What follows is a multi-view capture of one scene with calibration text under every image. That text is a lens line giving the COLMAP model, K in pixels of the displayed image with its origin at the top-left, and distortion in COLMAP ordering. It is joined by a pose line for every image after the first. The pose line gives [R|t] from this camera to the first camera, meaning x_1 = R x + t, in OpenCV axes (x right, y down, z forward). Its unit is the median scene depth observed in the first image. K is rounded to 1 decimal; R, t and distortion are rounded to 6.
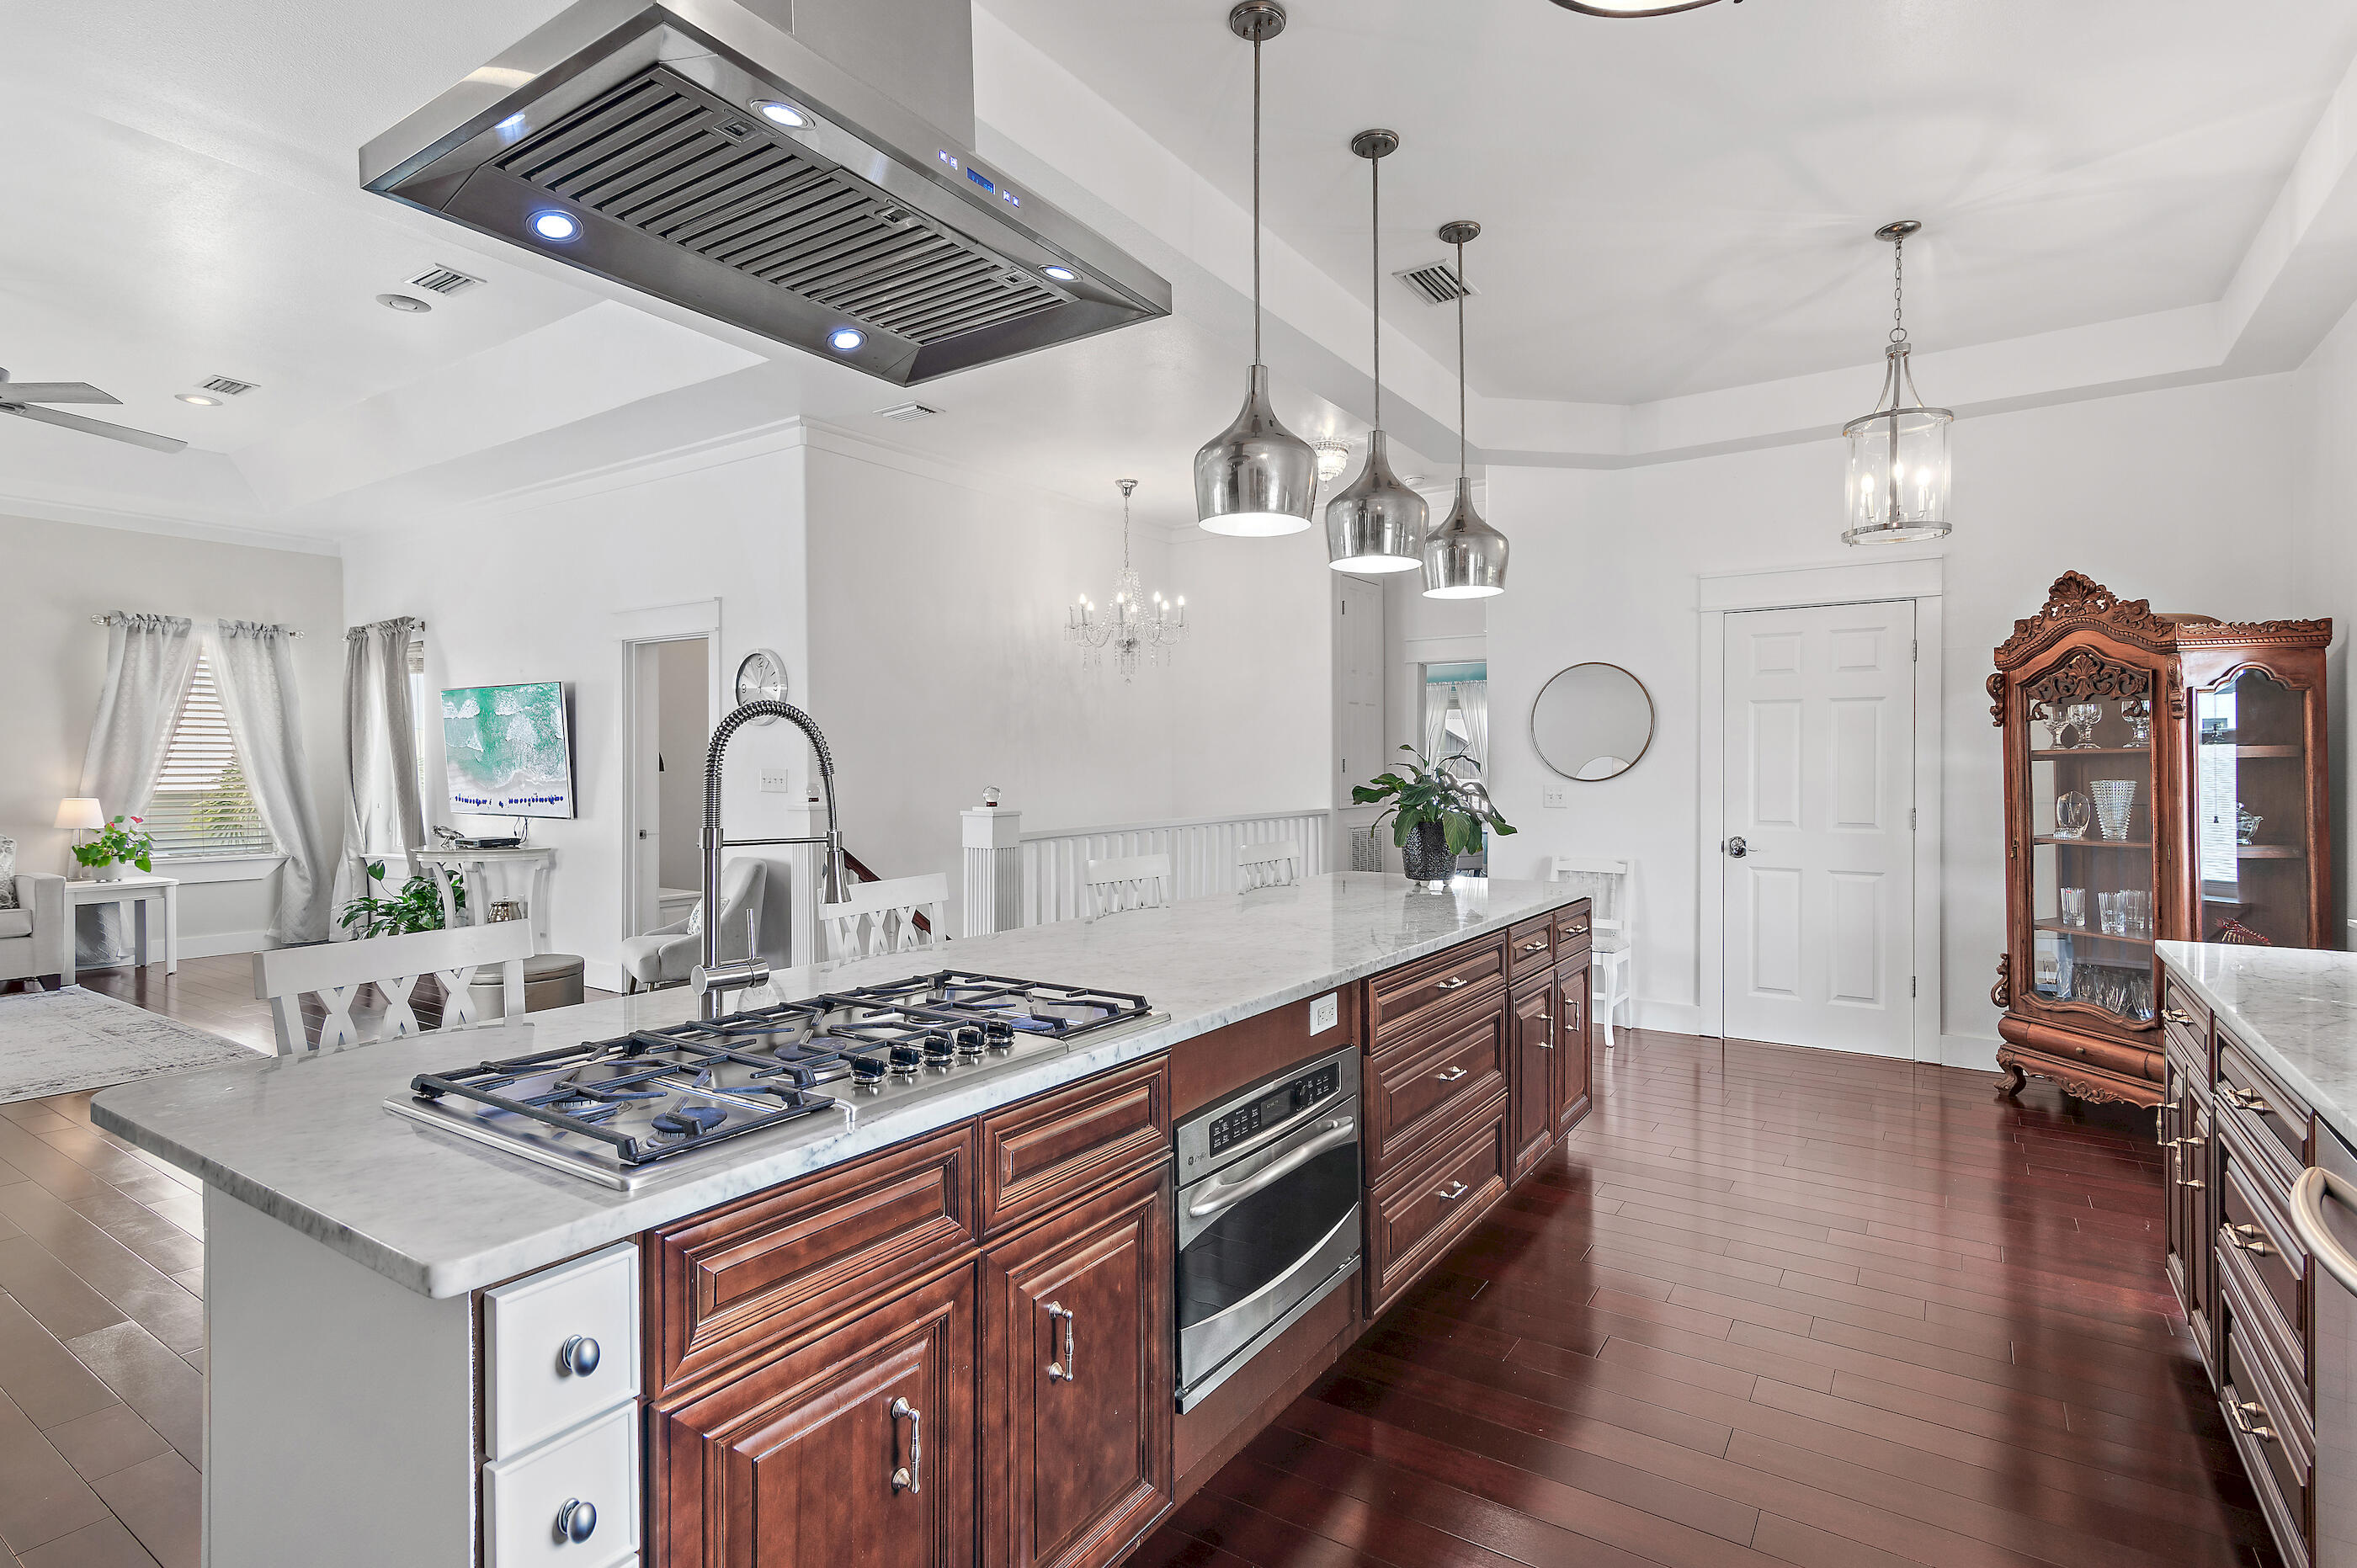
lens RADIAL K [[1154.7, 0, 1189.6], [0, 1154.7, 775.1], [0, 0, 1]] dist [0.003057, 0.001696]
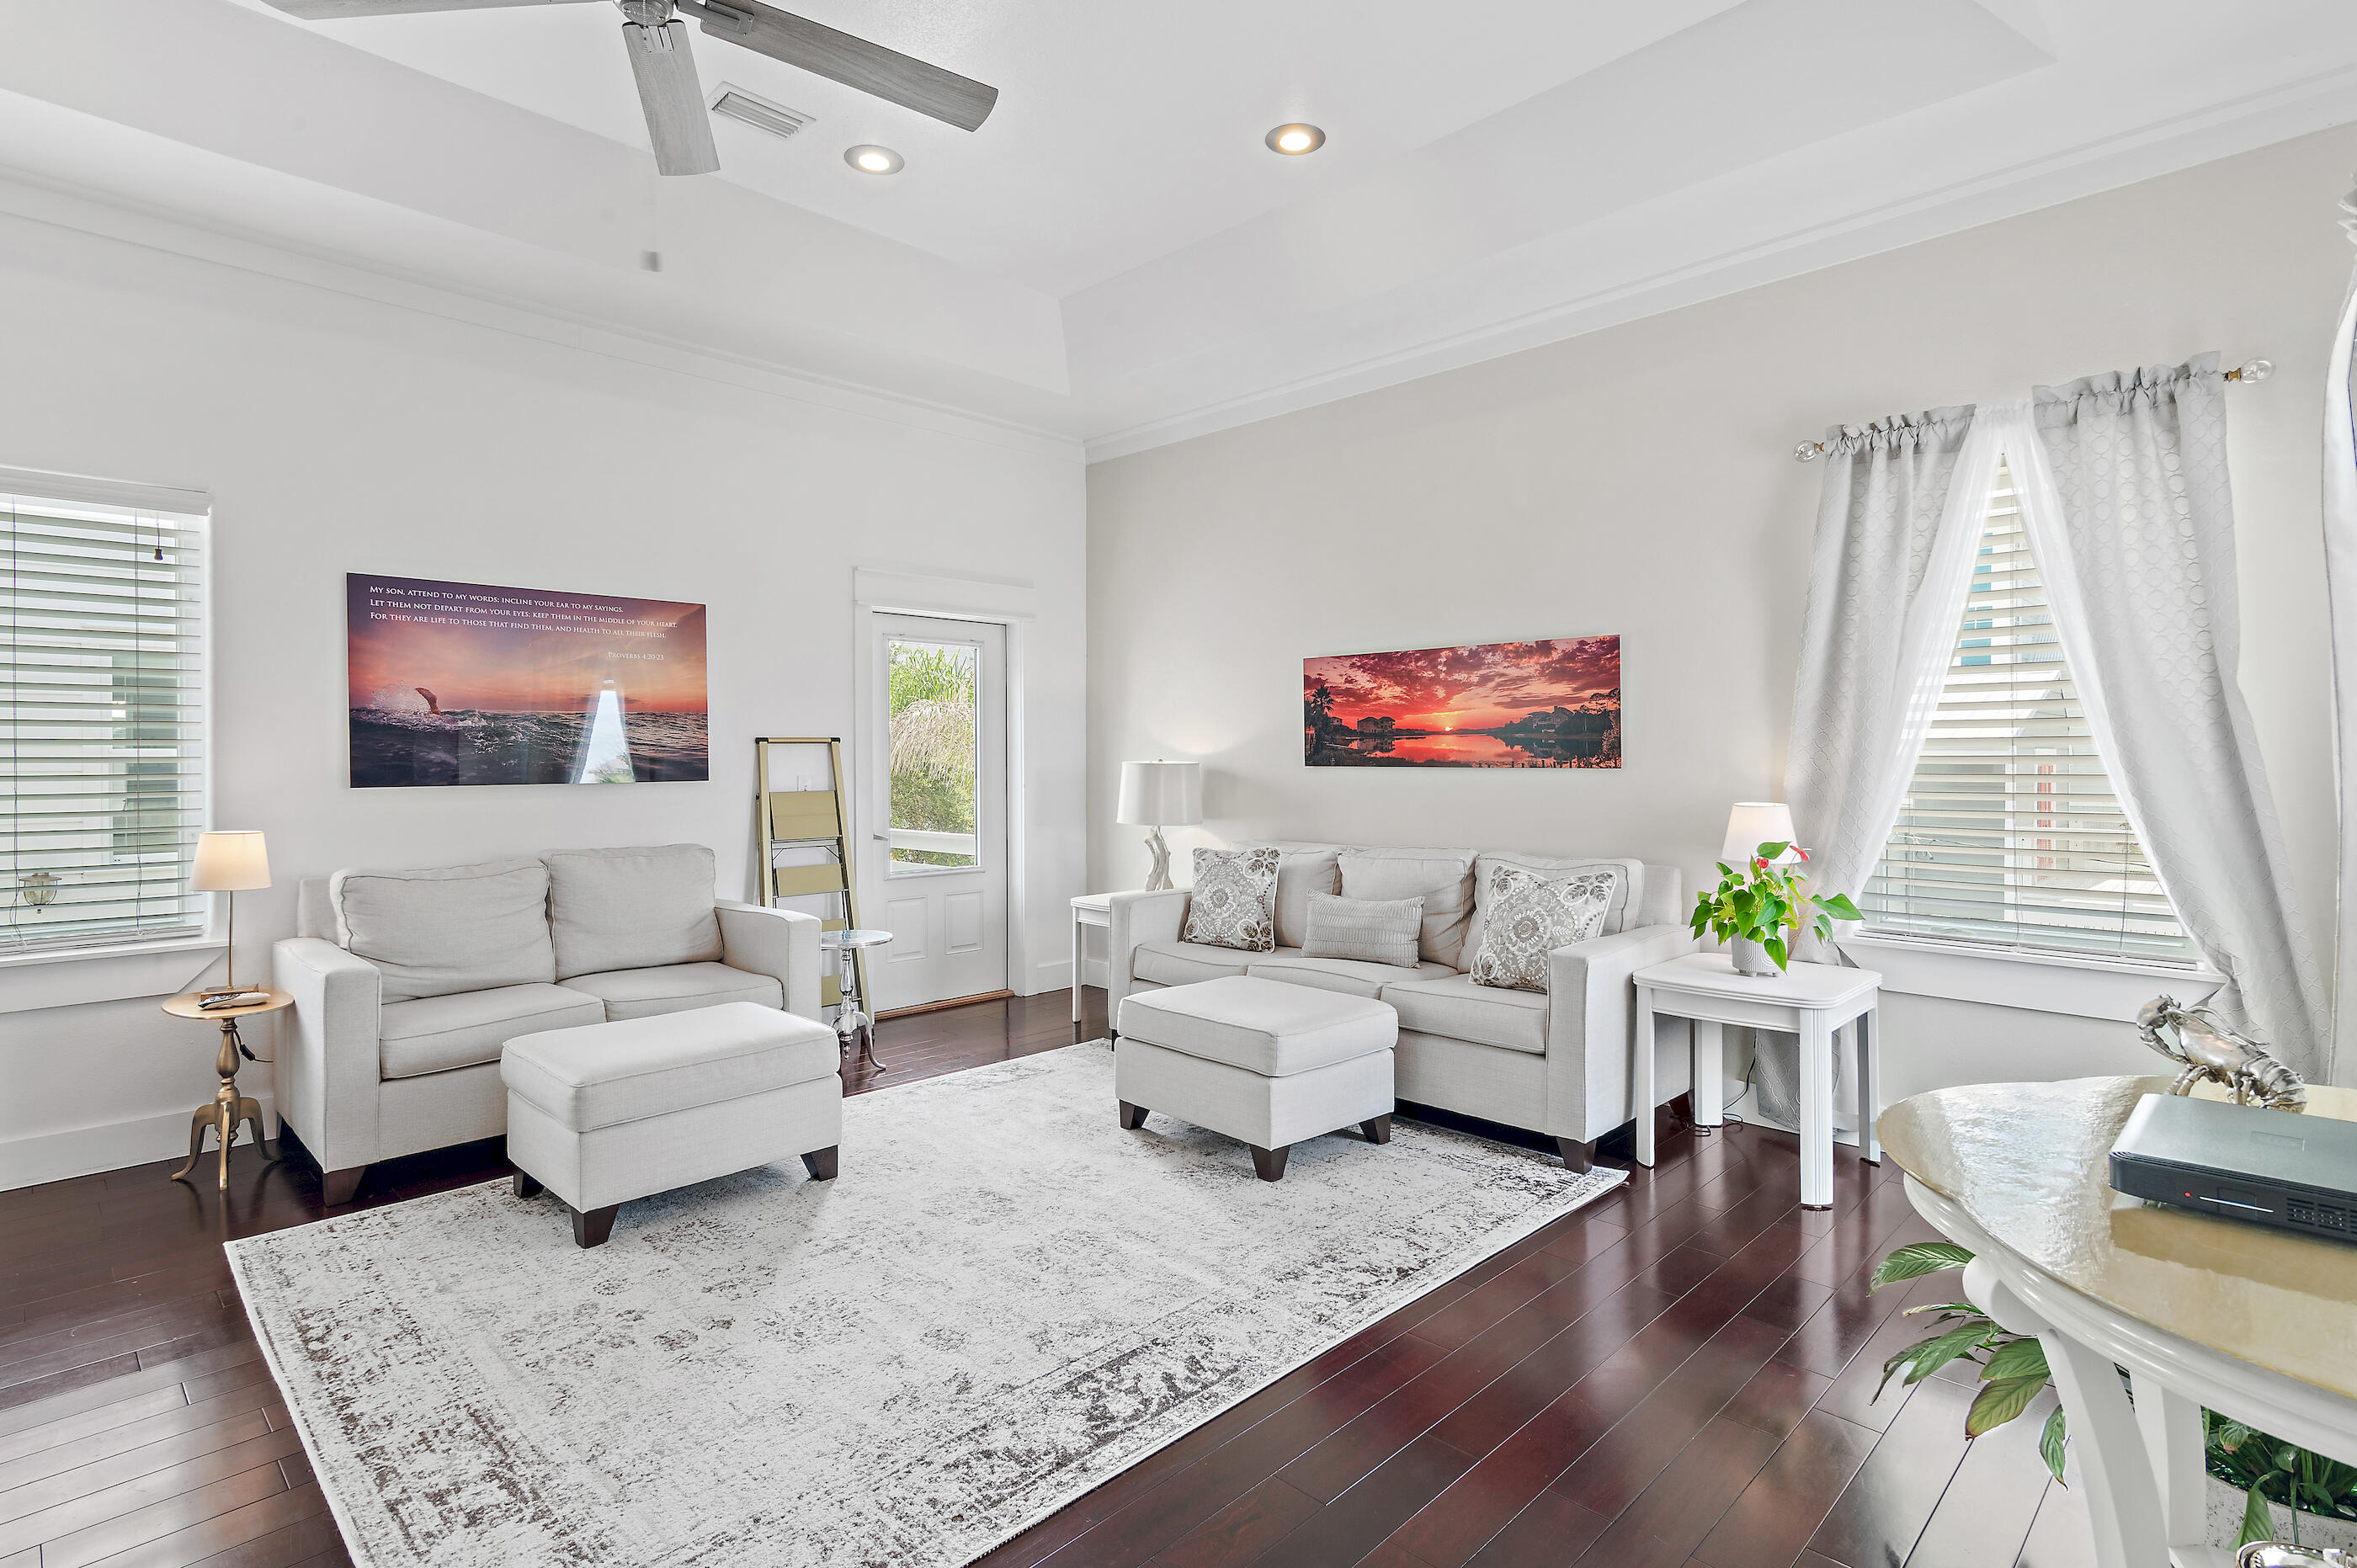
lens RADIAL K [[1154.7, 0, 1187.5], [0, 1154.7, 777.3], [0, 0, 1]] dist [0.003057, 0.001696]
pose [[-0.186426, 0.021437, -0.982235, -0.406088], [-0.001349, 0.999755, 0.022075, -0.002755], [0.982468, 0.005440, -0.186351, 0.862395]]
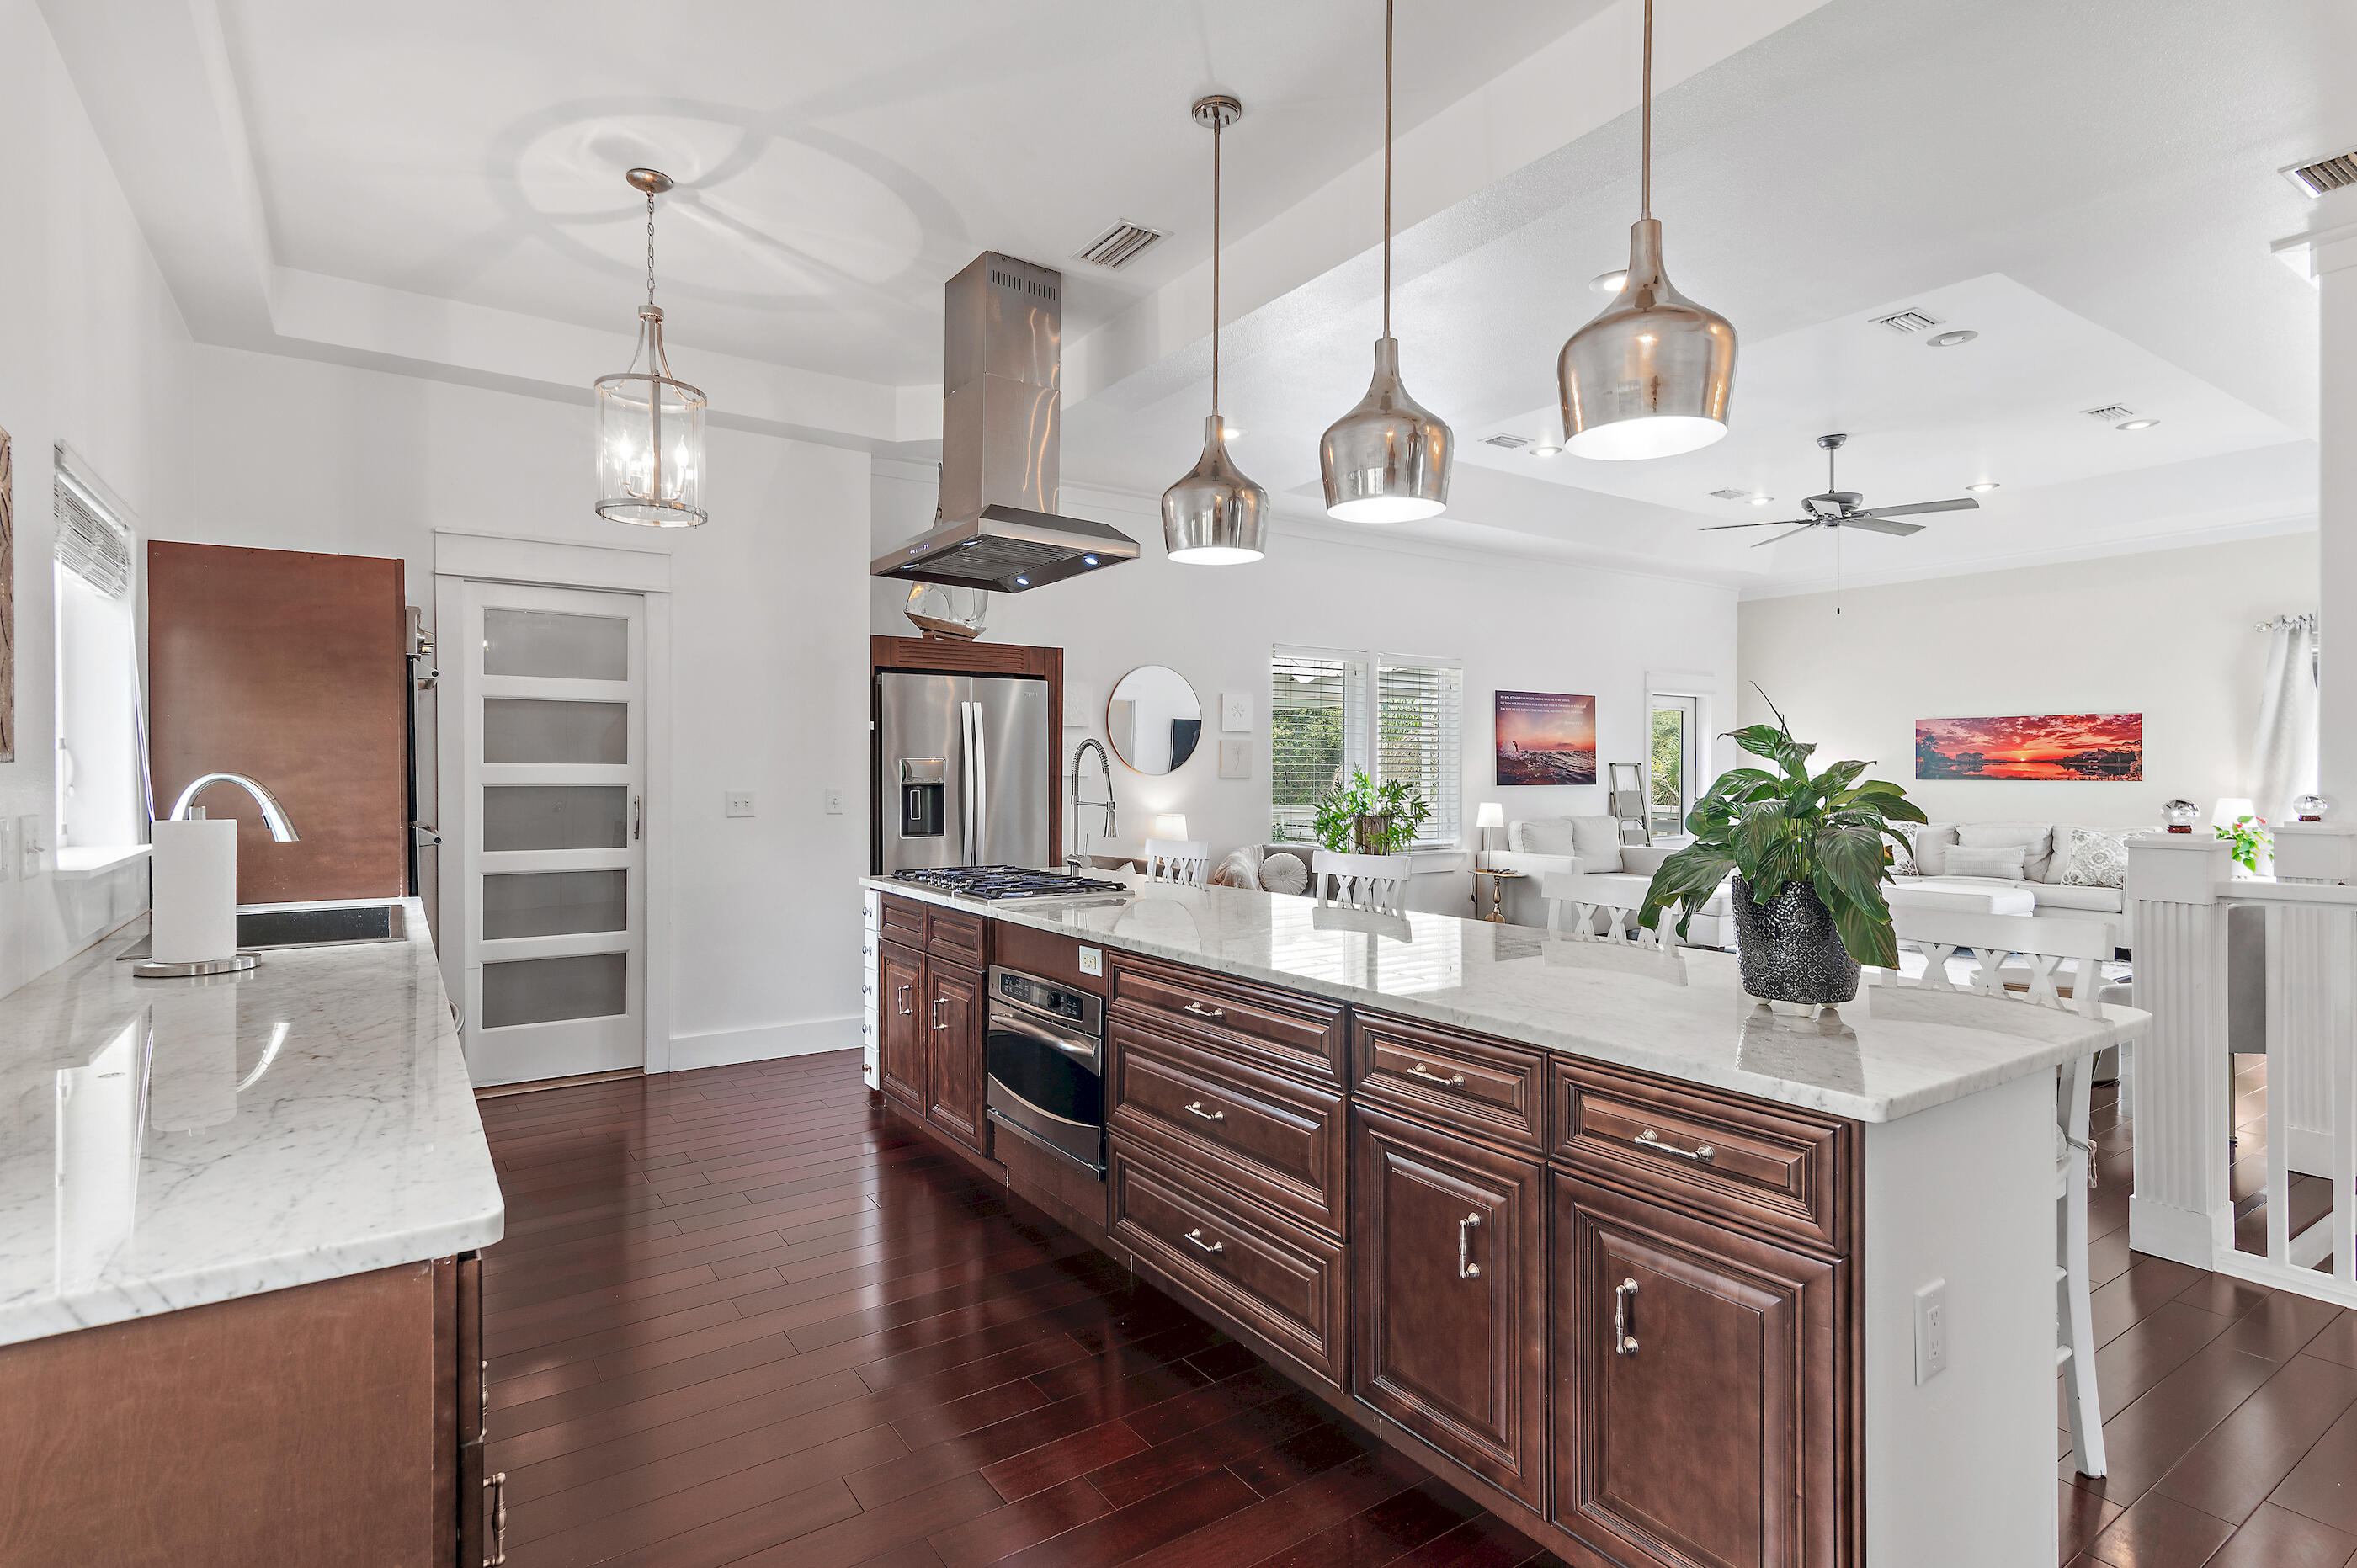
lens RADIAL K [[1154.7, 0, 1180.9], [0, 1154.7, 790.0], [0, 0, 1]] dist [0.003057, 0.001696]
pose [[-0.374226, 0.016621, -0.927189, 0.411891], [-0.004766, 0.999792, 0.019847, -0.004054], [0.927325, 0.011847, -0.374069, 0.508815]]
